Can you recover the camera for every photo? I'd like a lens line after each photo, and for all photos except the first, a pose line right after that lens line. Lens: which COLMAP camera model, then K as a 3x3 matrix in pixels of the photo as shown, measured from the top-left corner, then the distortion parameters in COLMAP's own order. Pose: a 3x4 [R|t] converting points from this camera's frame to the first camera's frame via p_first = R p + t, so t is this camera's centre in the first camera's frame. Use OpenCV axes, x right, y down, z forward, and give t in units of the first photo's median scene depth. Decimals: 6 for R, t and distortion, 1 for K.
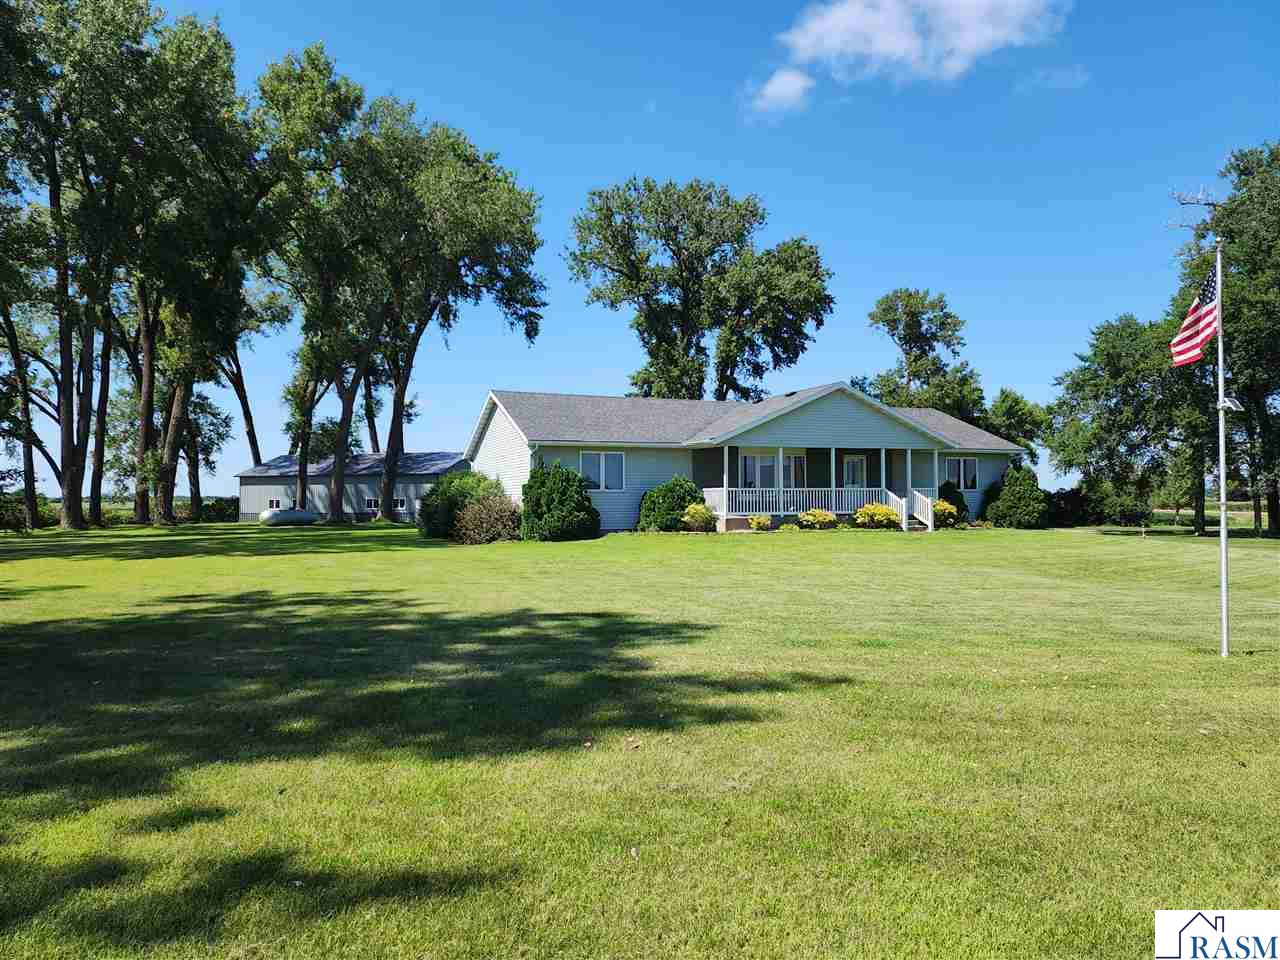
lens RADIAL K [[847.2, 0, 644.1], [0, 847.2, 487.1], [0, 0, 1]] dist [0.064113, -0.046914]
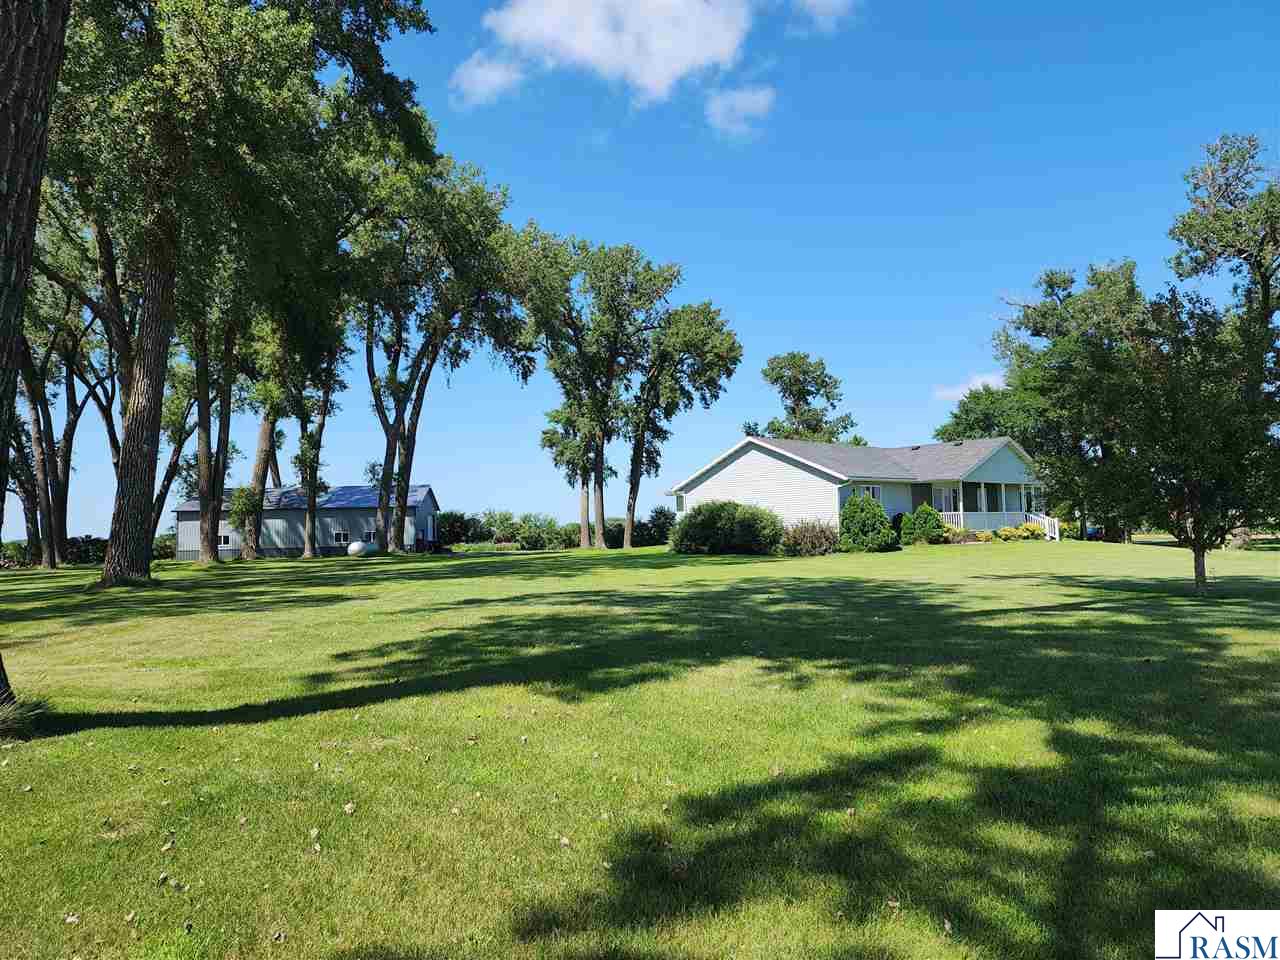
lens RADIAL K [[847.2, 0, 644.1], [0, 847.2, 487.1], [0, 0, 1]] dist [0.064113, -0.046914]
pose [[0.943603, 0.002999, 0.331065, -0.350637], [0.010274, 0.999212, -0.038336, 0.003058], [-0.330919, 0.039575, 0.942829, -0.061713]]
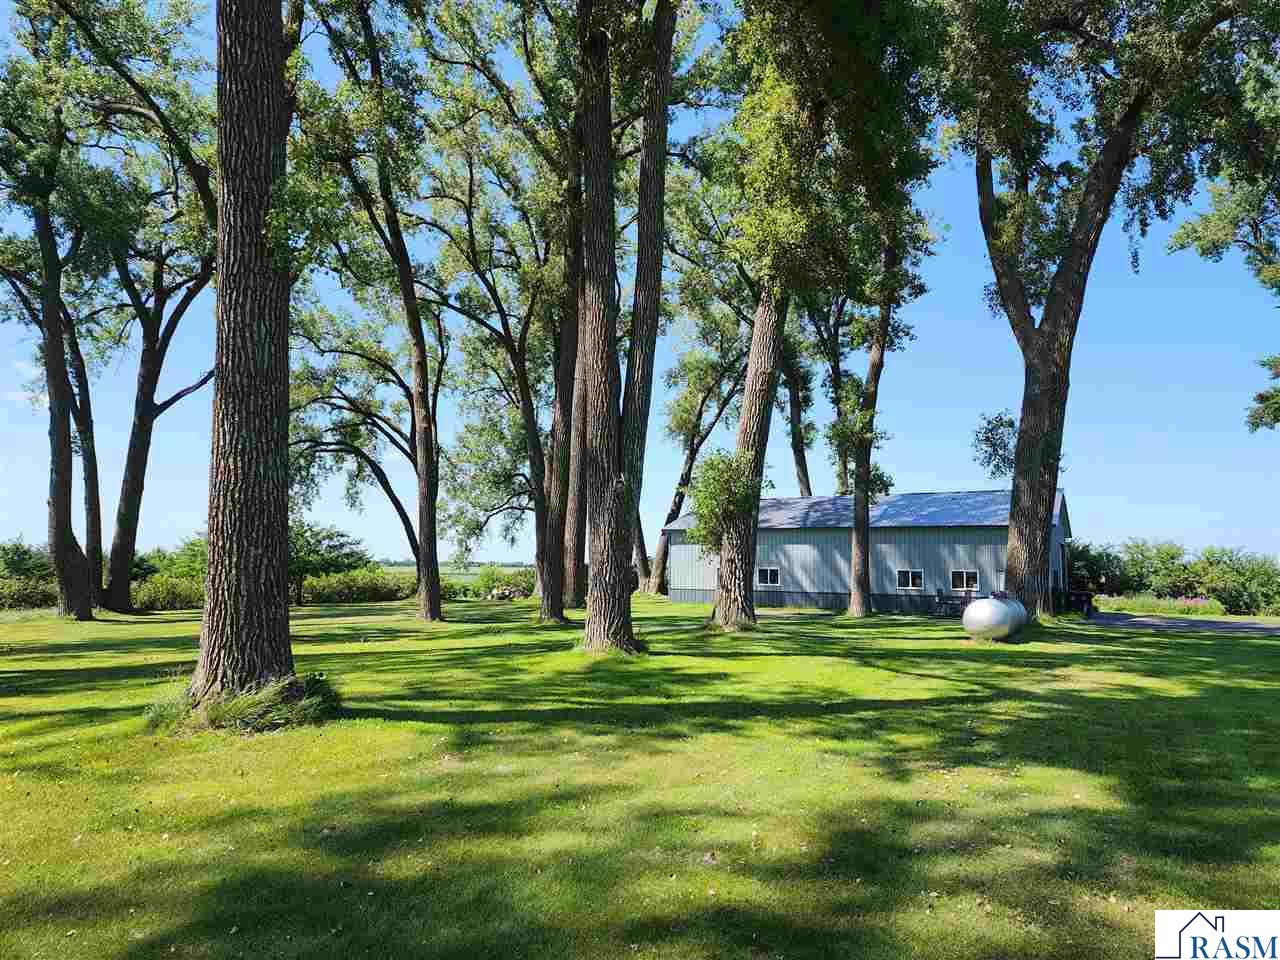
lens RADIAL K [[847.2, 0, 644.1], [0, 847.2, 487.1], [0, 0, 1]] dist [0.064113, -0.046914]
pose [[0.965257, -0.007609, -0.261190, -0.377600], [-0.013696, 0.996728, -0.079655, 0.006771], [0.260942, 0.080465, 0.961995, 0.450092]]
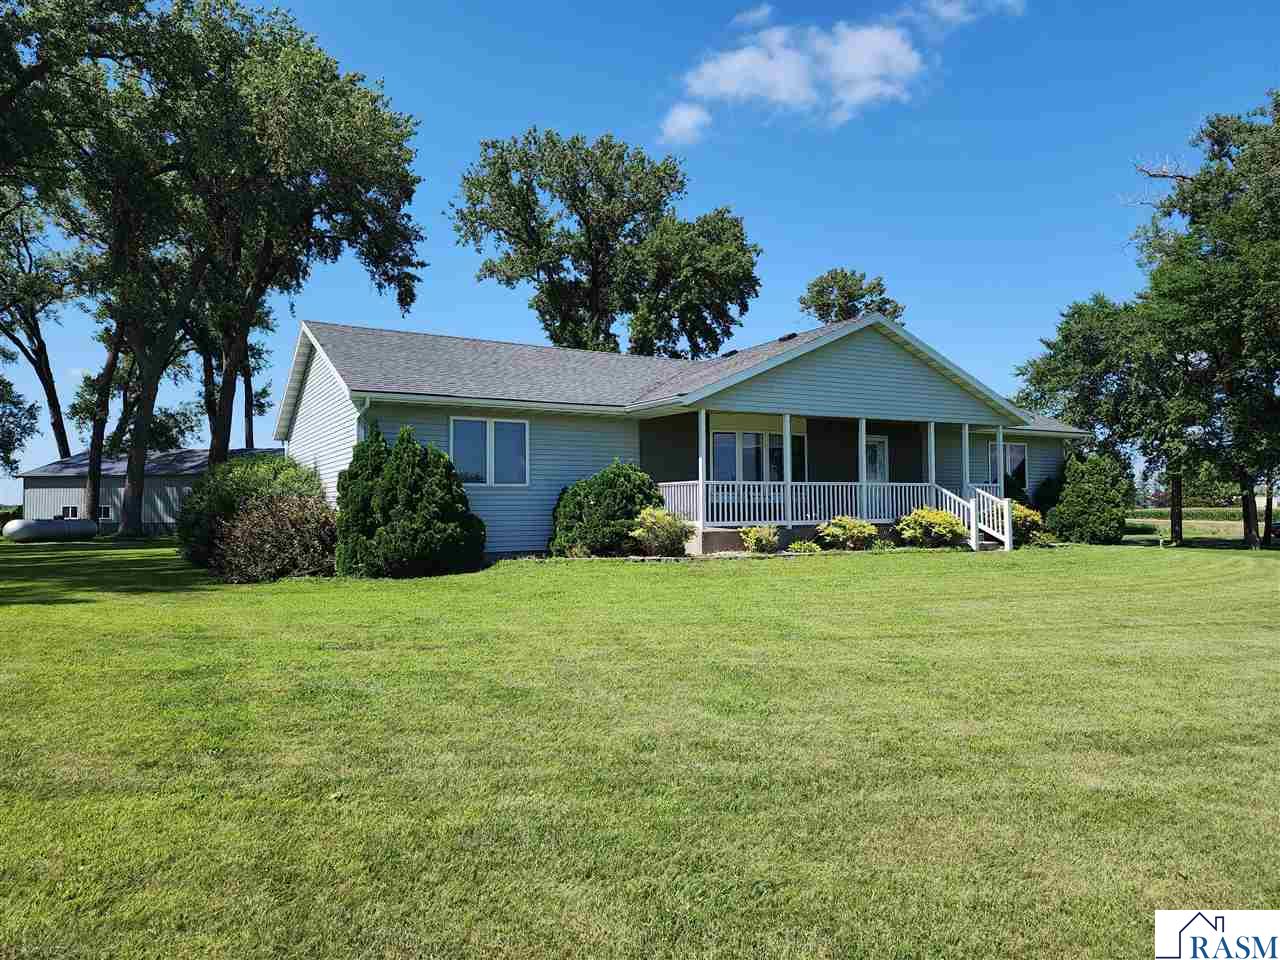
lens RADIAL K [[847.2, 0, 644.1], [0, 847.2, 487.1], [0, 0, 1]] dist [0.064113, -0.046914]
pose [[0.992673, 0.002343, 0.120805, -0.006149], [-0.001157, 0.999950, -0.009885, 0.004745], [-0.120823, 0.009673, 0.992627, 0.172704]]
